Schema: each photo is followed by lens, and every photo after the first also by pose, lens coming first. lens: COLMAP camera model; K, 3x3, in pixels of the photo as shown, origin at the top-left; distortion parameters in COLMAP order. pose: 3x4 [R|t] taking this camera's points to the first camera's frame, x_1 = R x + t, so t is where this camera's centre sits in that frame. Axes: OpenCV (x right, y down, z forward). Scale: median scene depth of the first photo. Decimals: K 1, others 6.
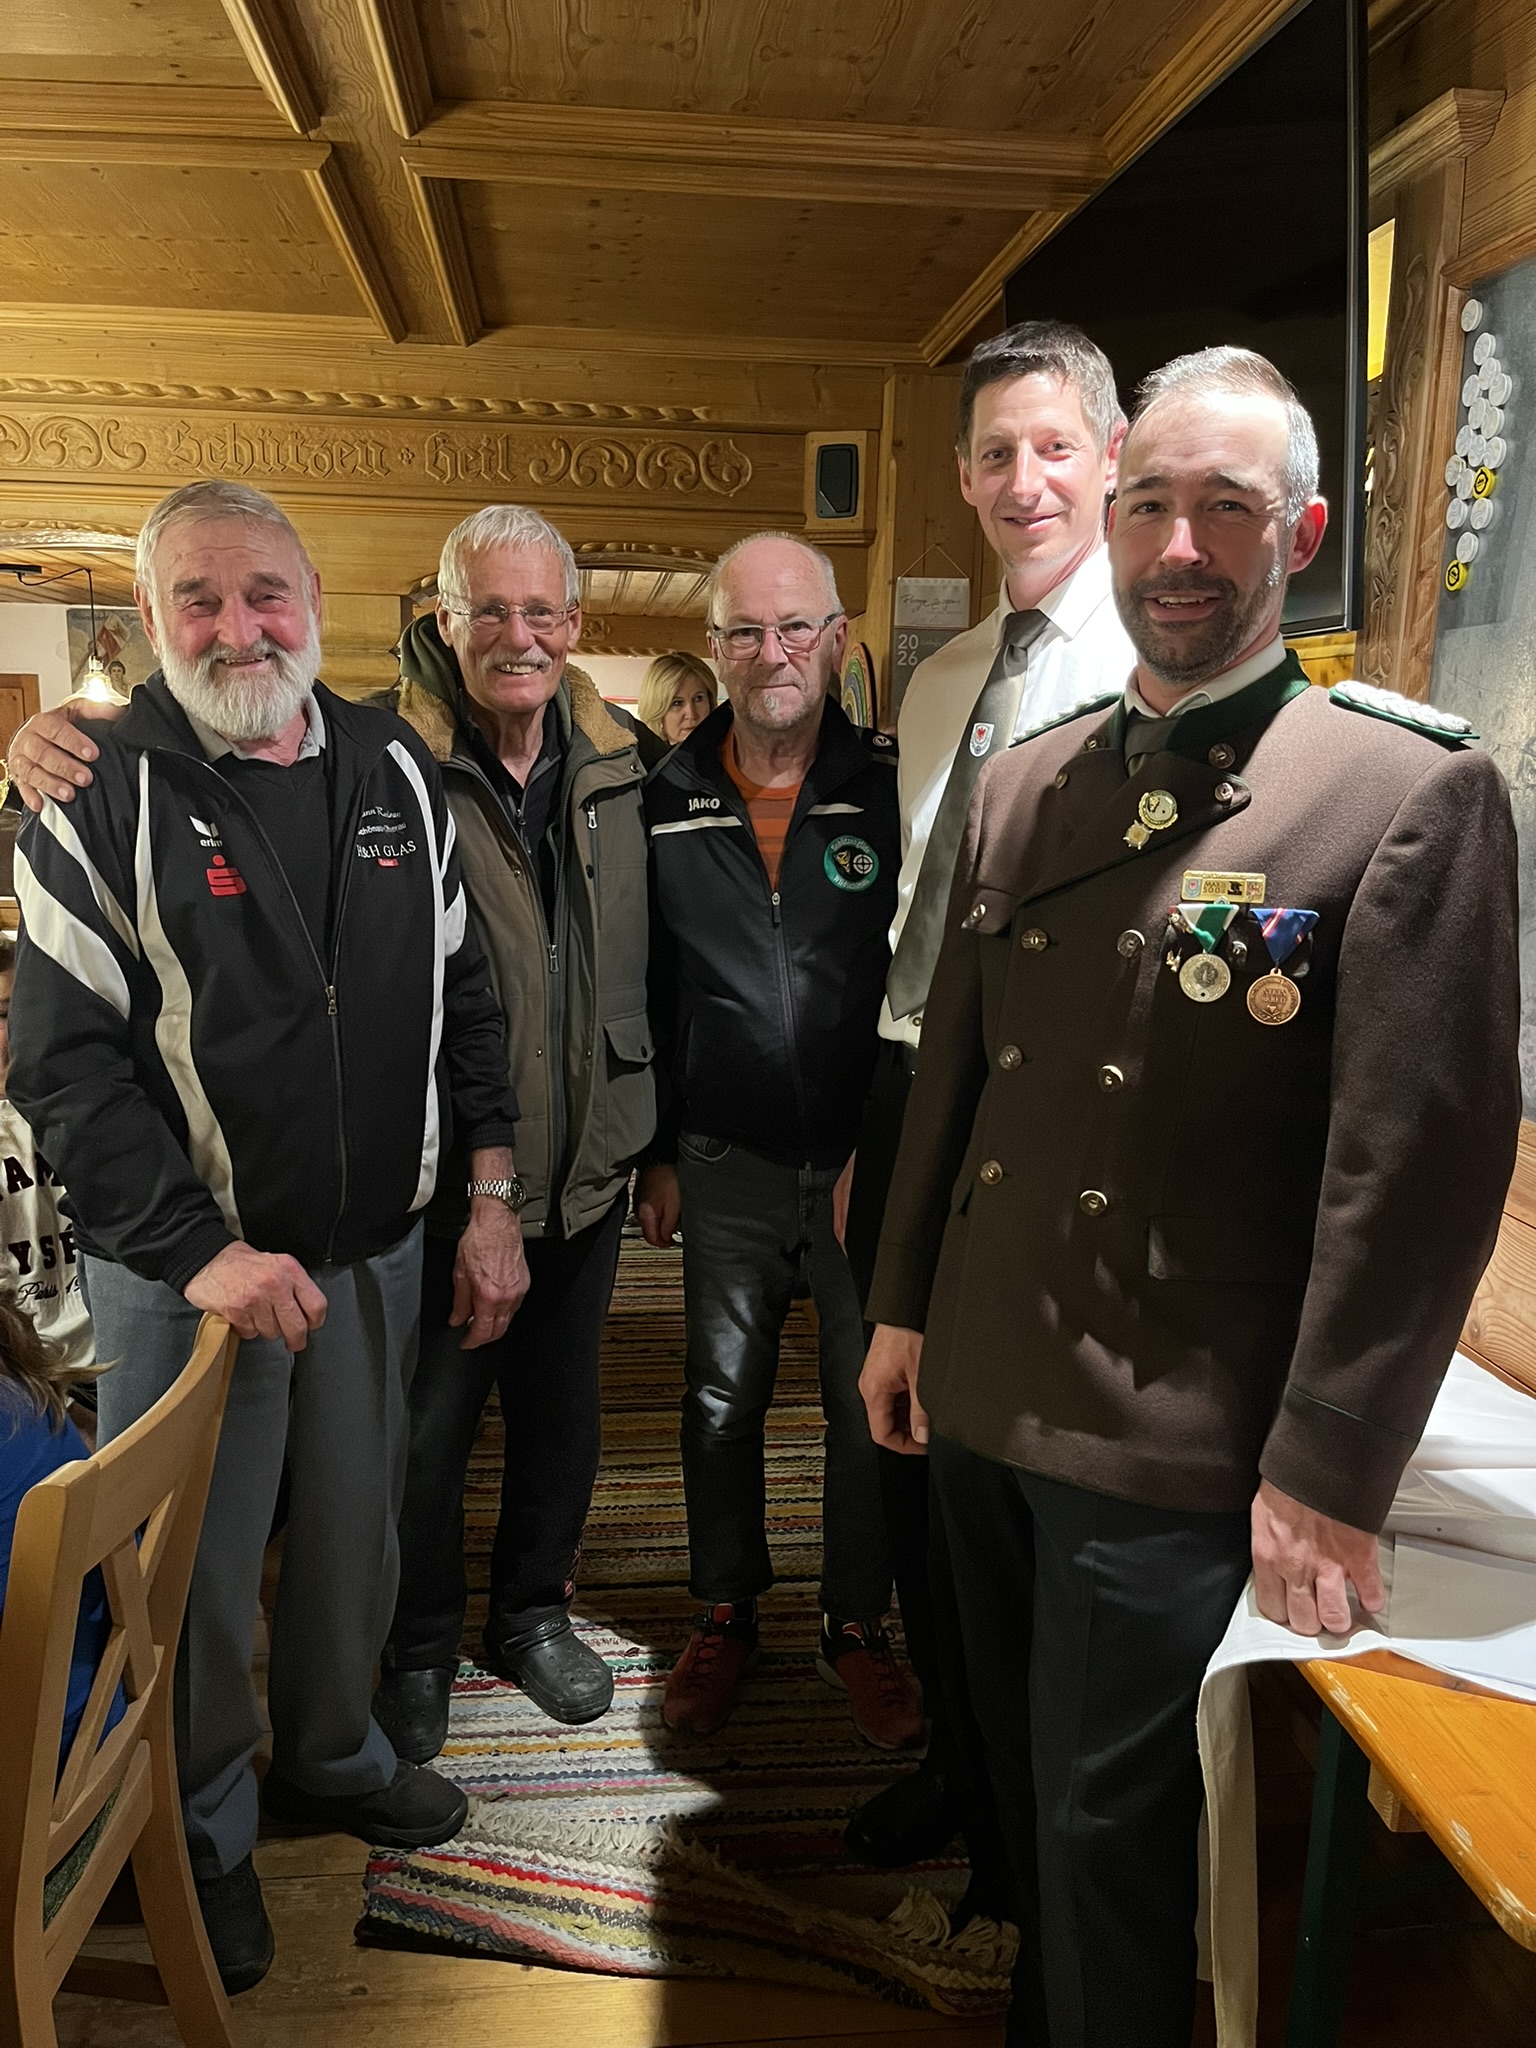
lens RADIAL K [[1552.0, 0, 771.1], [0, 1552.0, 1027.7], [0, 0, 1]] dist [0.074131, -0.101640]
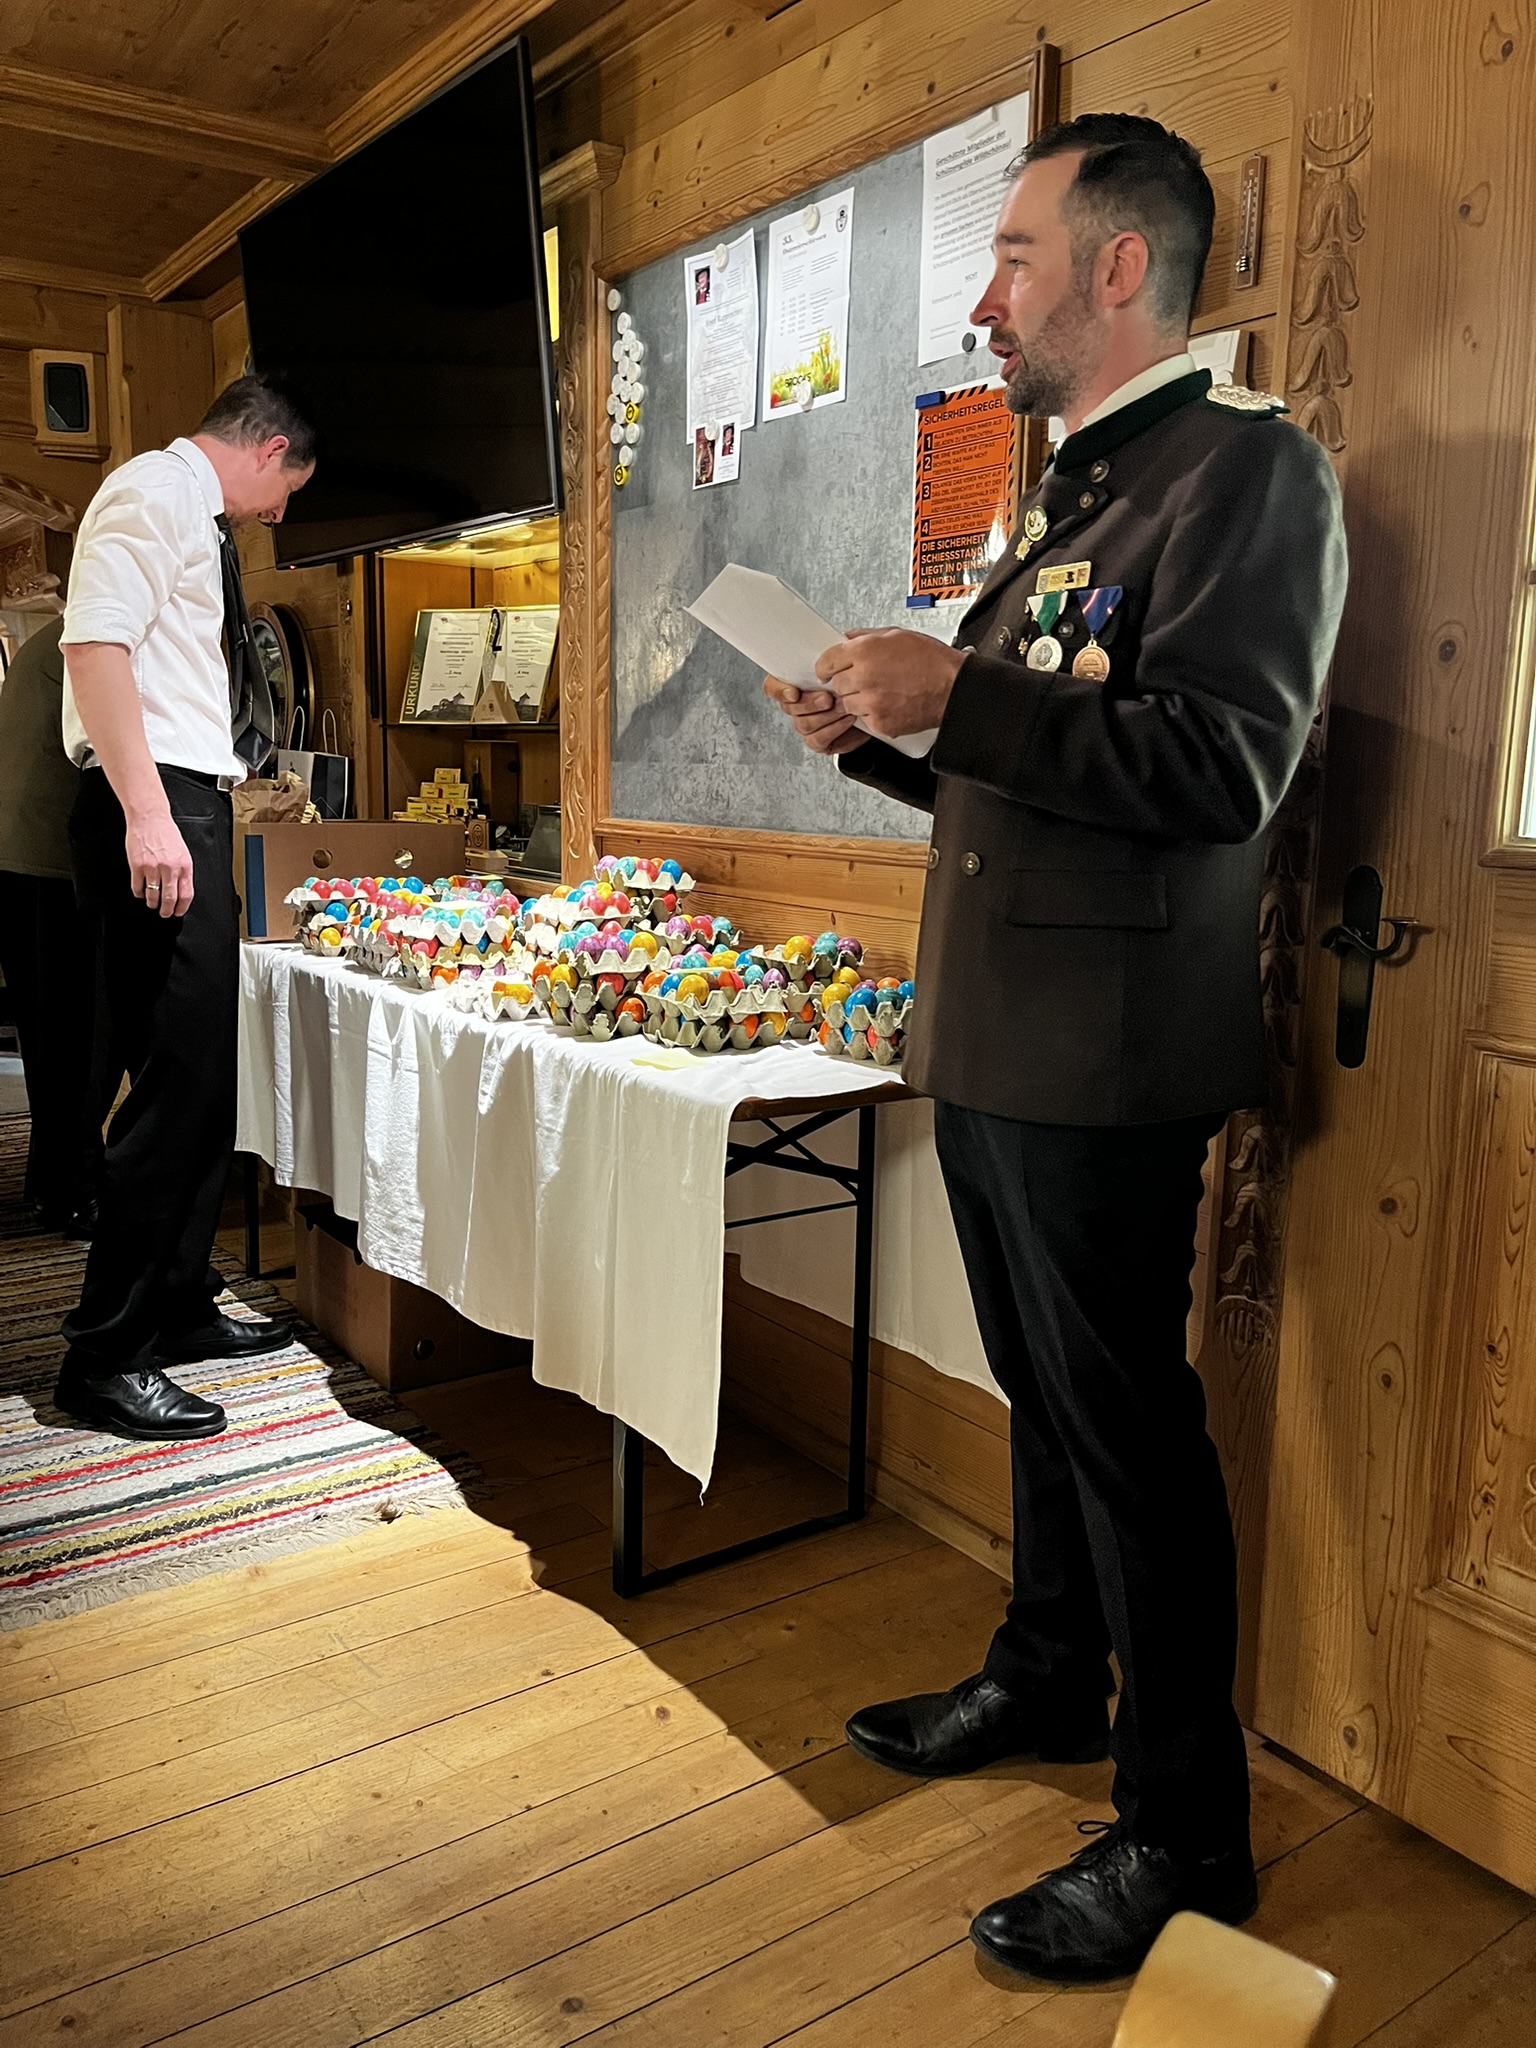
lens RADIAL K [[1552.0, 0, 773.0], [0, 1552.0, 1025.4], [0, 0, 1]] dist [0.074131, -0.101640]
pose [[0.872833, -0.085783, 0.480420, -0.094912], [0.086419, 0.996041, 0.020845, 0.103281], [-0.480306, 0.023323, 0.876791, -0.174846]]
